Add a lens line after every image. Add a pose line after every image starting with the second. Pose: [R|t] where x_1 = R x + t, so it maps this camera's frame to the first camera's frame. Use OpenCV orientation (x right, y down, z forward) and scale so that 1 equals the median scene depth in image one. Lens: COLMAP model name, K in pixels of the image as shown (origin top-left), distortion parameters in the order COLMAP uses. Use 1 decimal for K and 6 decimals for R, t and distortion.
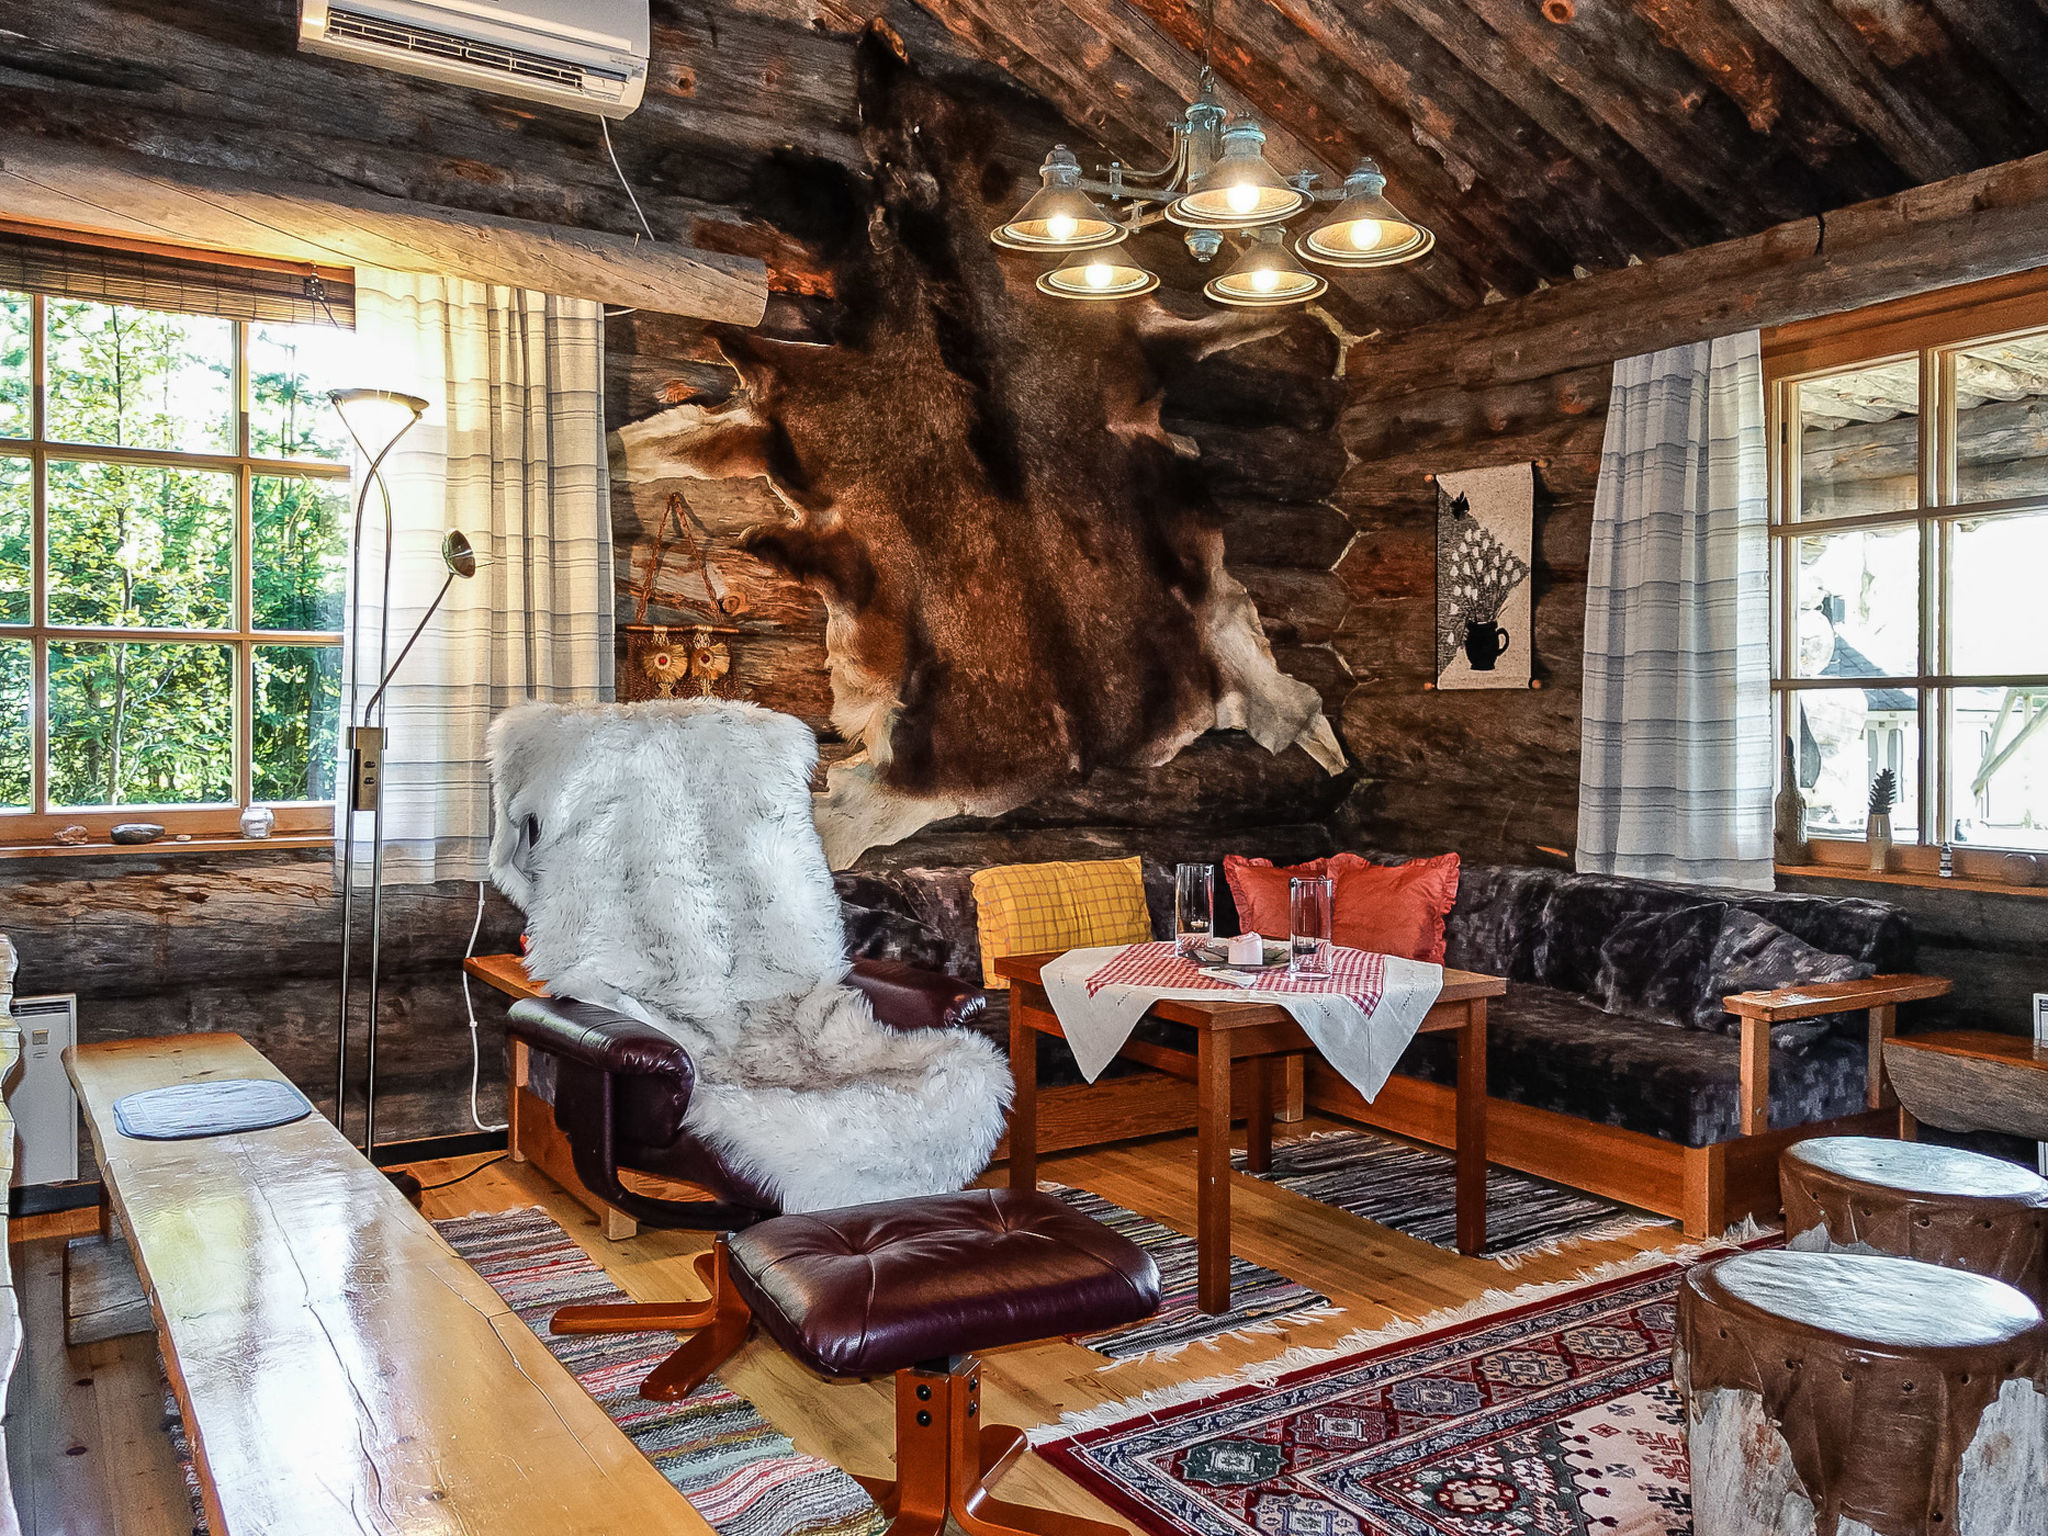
lens RADIAL K [[1626.4, 0, 1024.1], [0, 1626.4, 672.1], [0, 0, 1]] dist [0.007017, -0.002943]
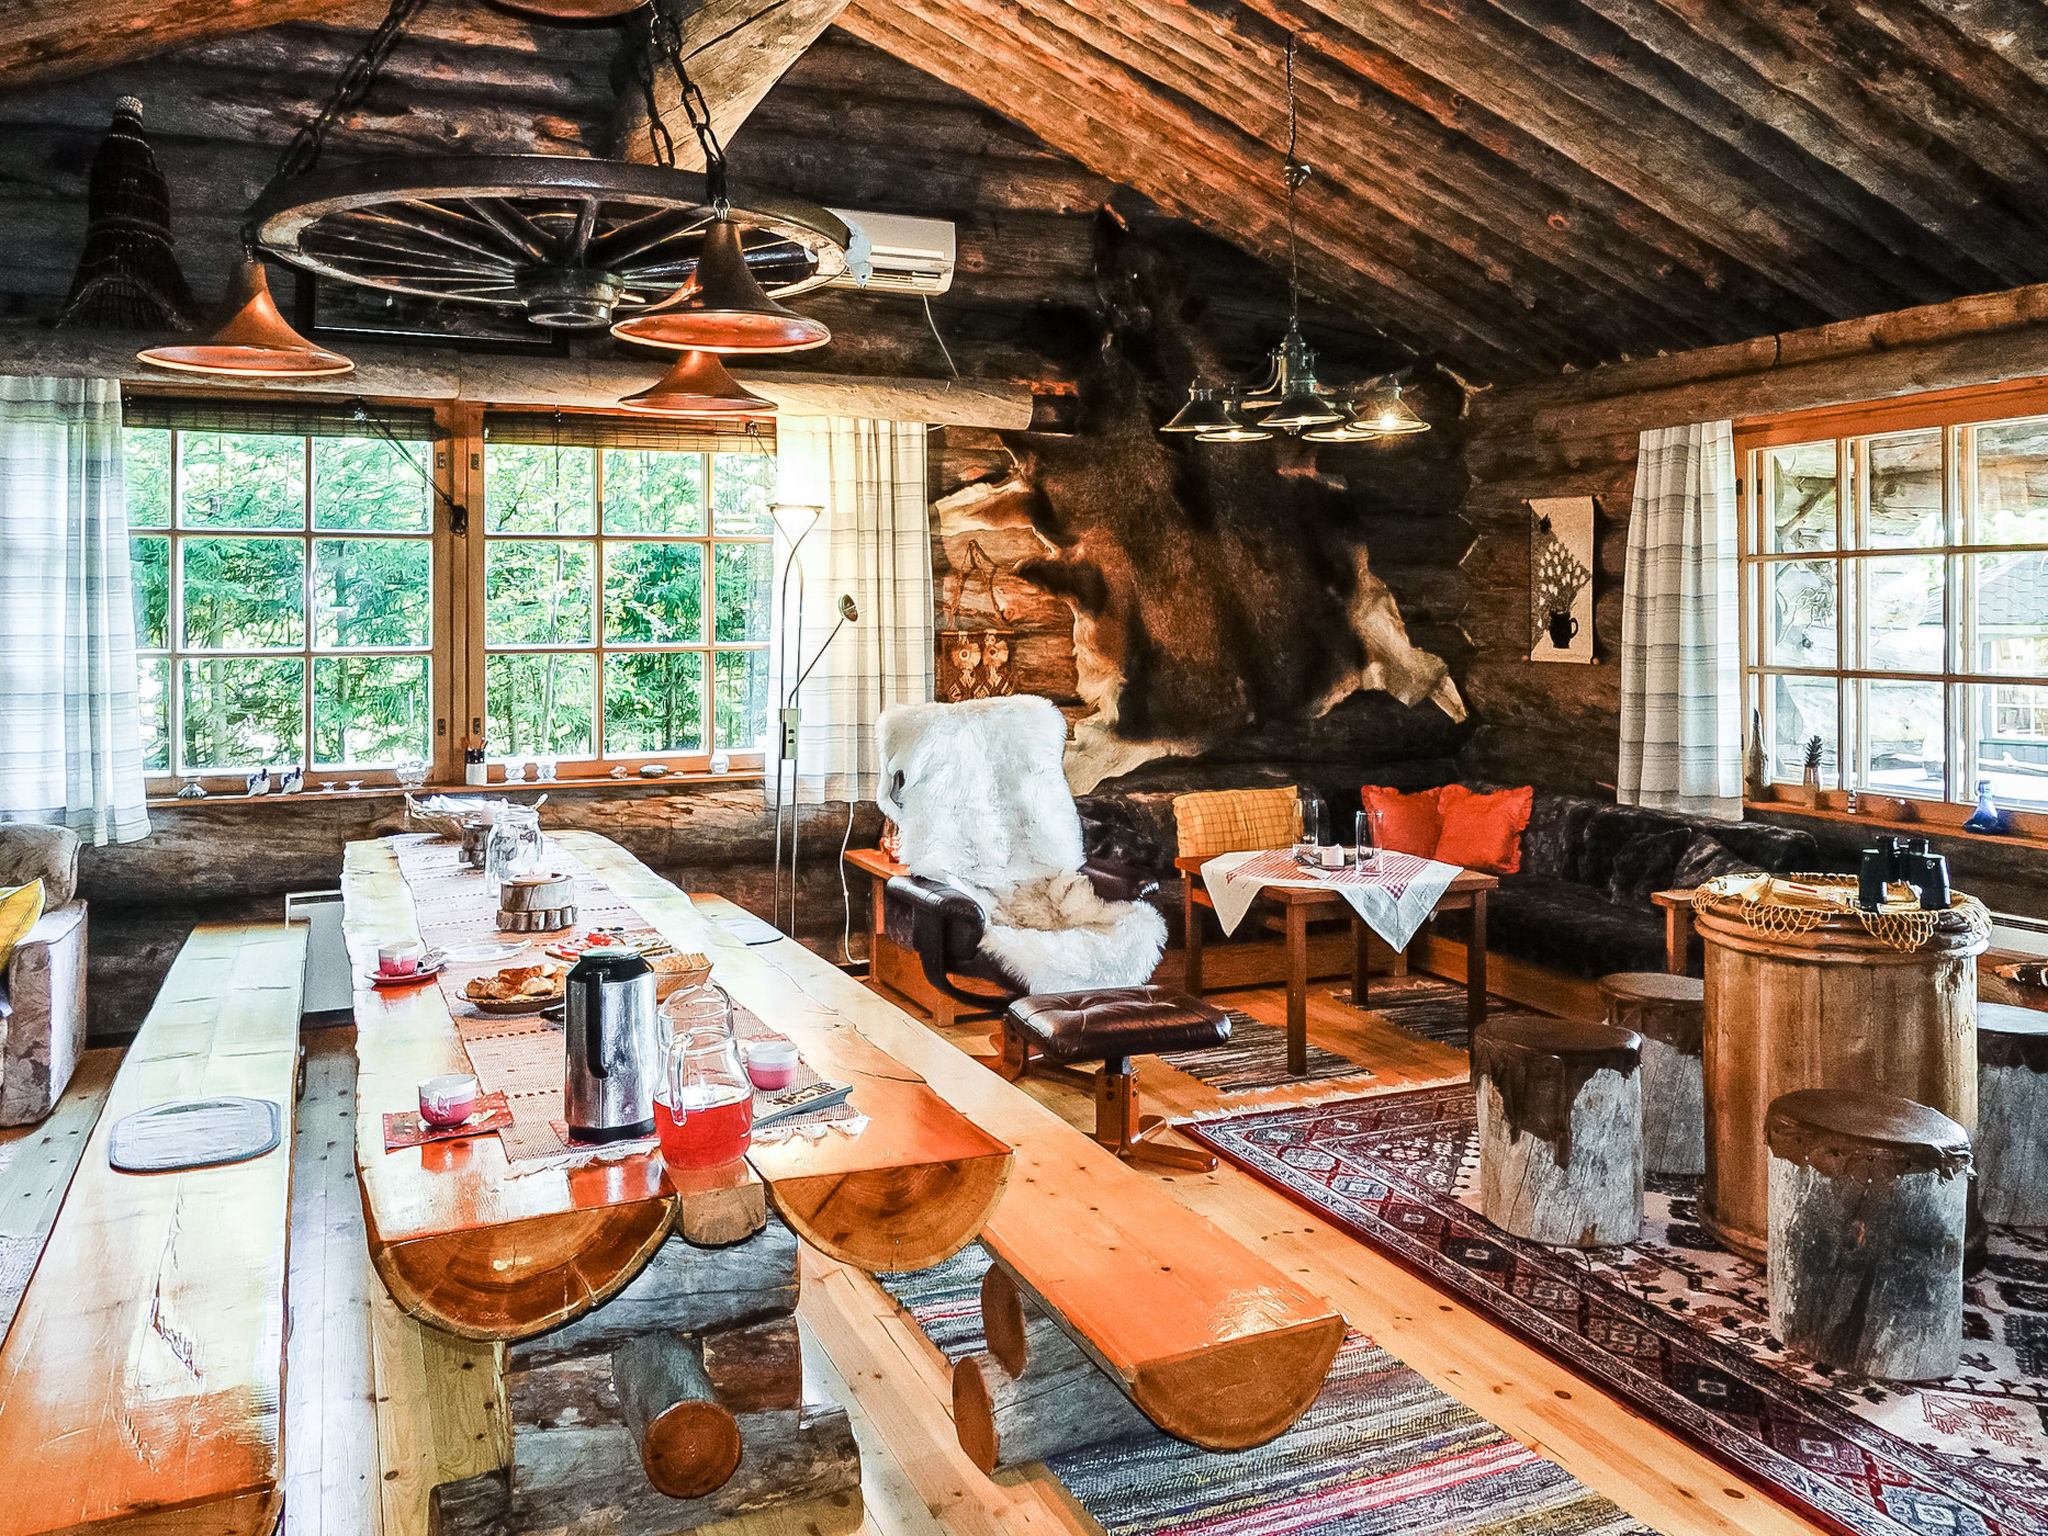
lens RADIAL K [[1391.0, 0, 1068.4], [0, 1391.0, 583.3], [0, 0, 1]] dist [0.004201, 0.001564]
pose [[0.990860, -0.007087, -0.134708, 0.044331], [0.004765, 0.999835, -0.017553, -0.047341], [0.134810, 0.016751, 0.990730, -0.249291]]
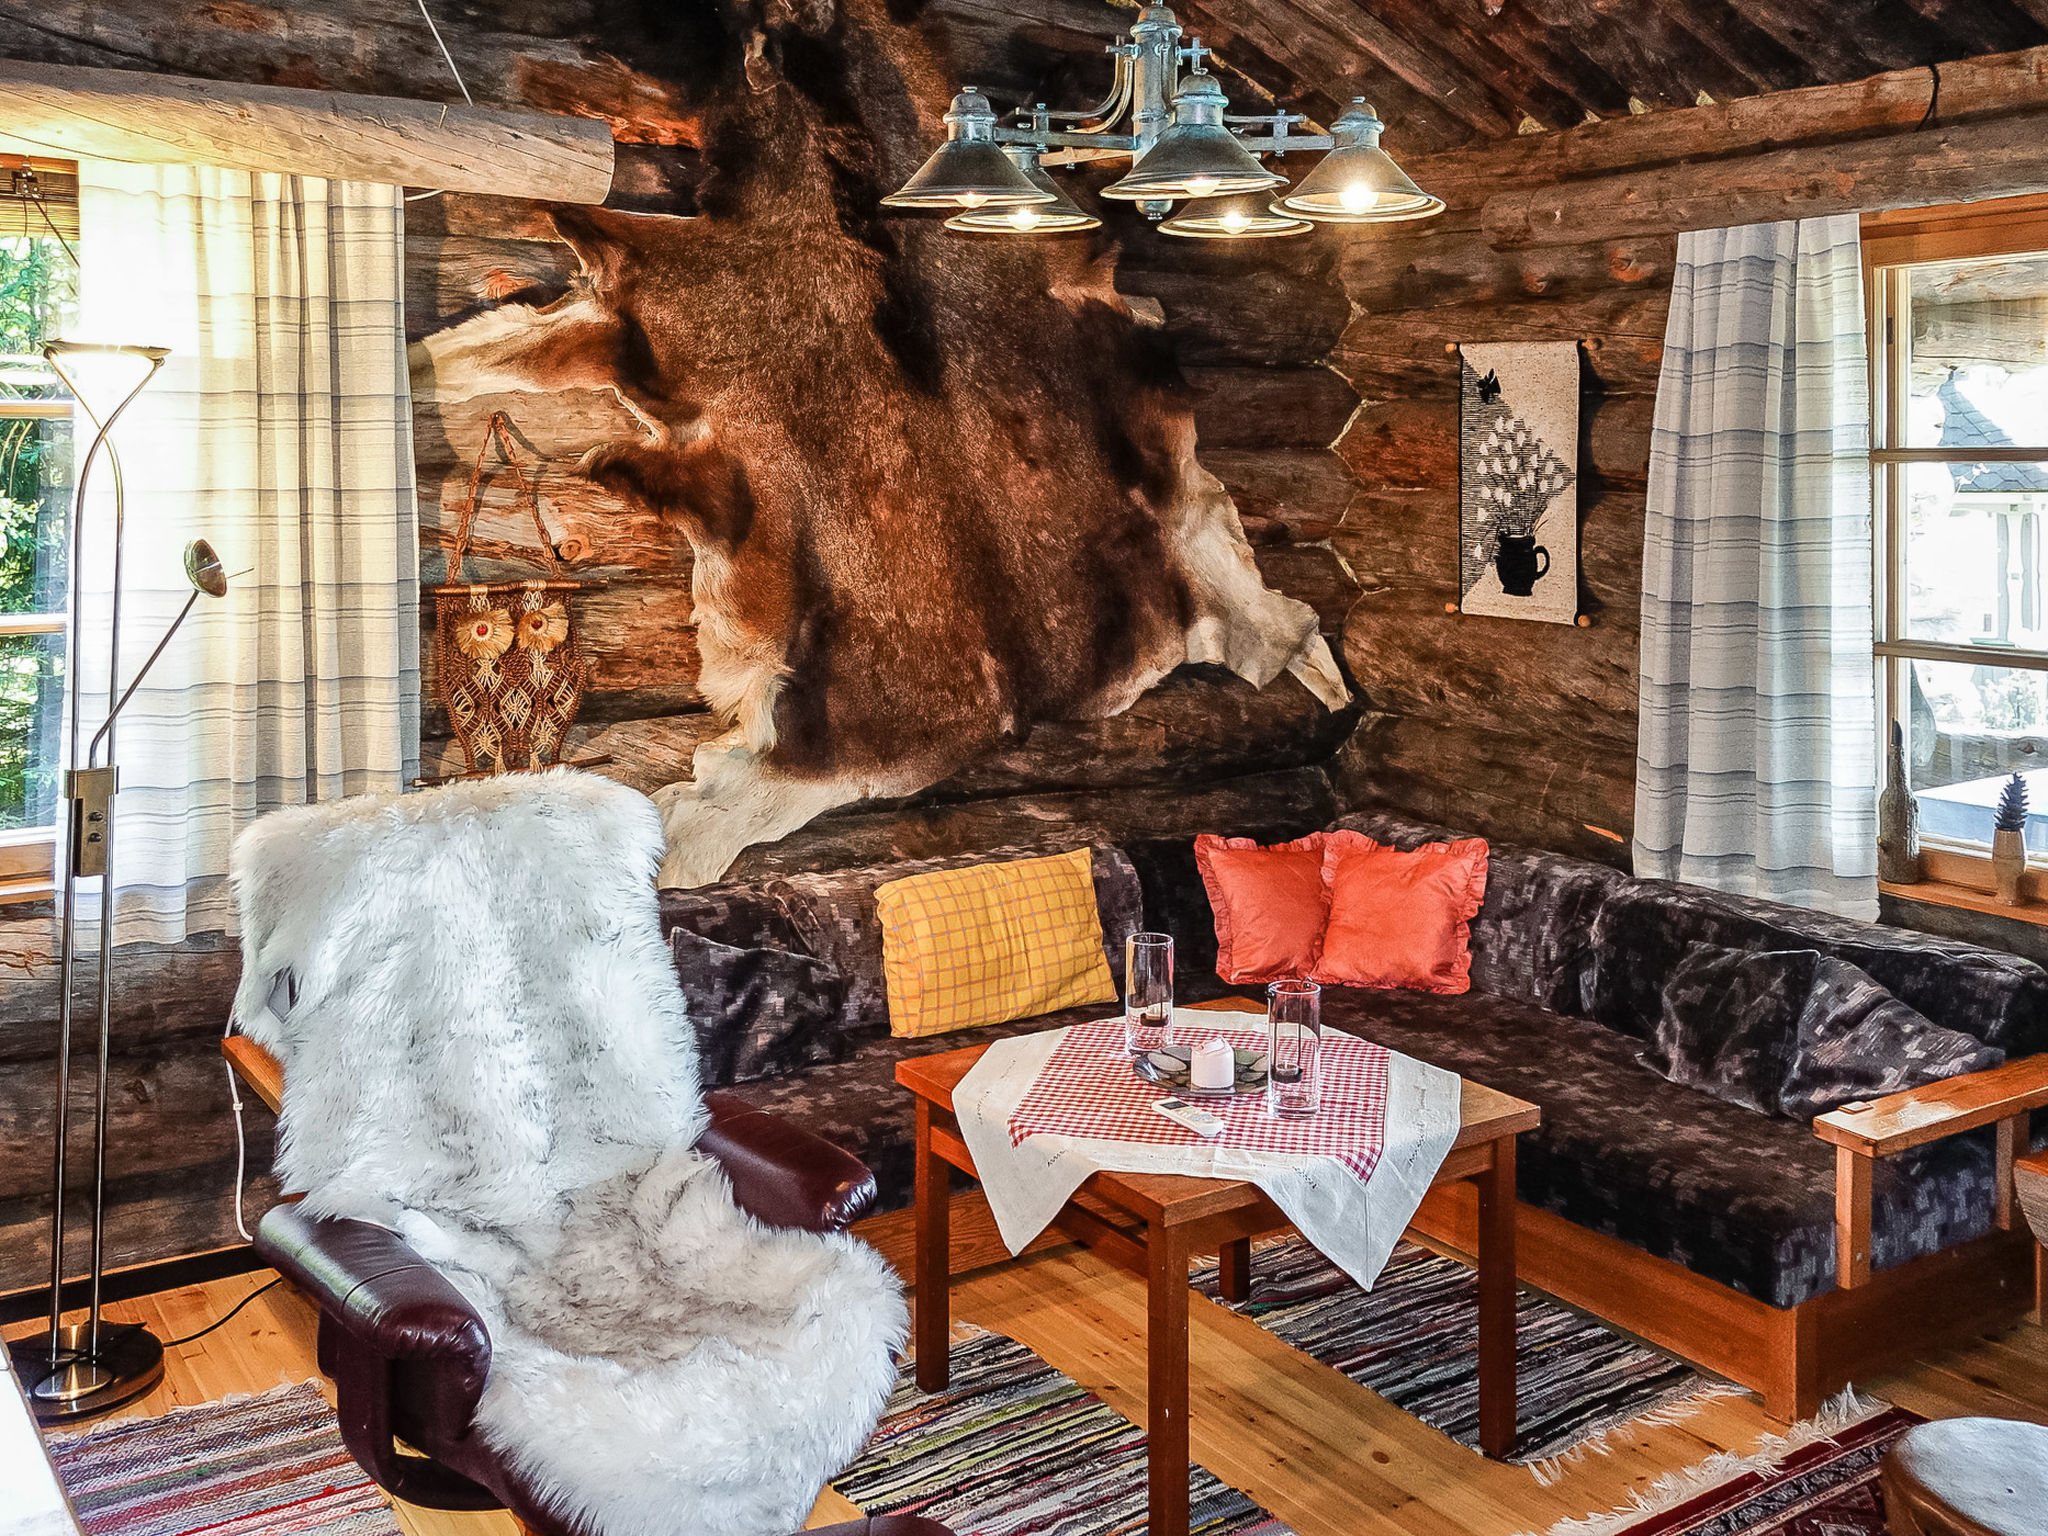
lens RADIAL K [[2013.1, 0, 1002.3], [0, 2013.1, 489.6], [0, 0, 1]] dist [0.019739, -0.008150]
pose [[0.999775, -0.002940, 0.020995, 0.009544], [0.002881, 0.999992, 0.002849, -0.073618], [-0.021004, -0.002788, 0.999776, 0.016189]]
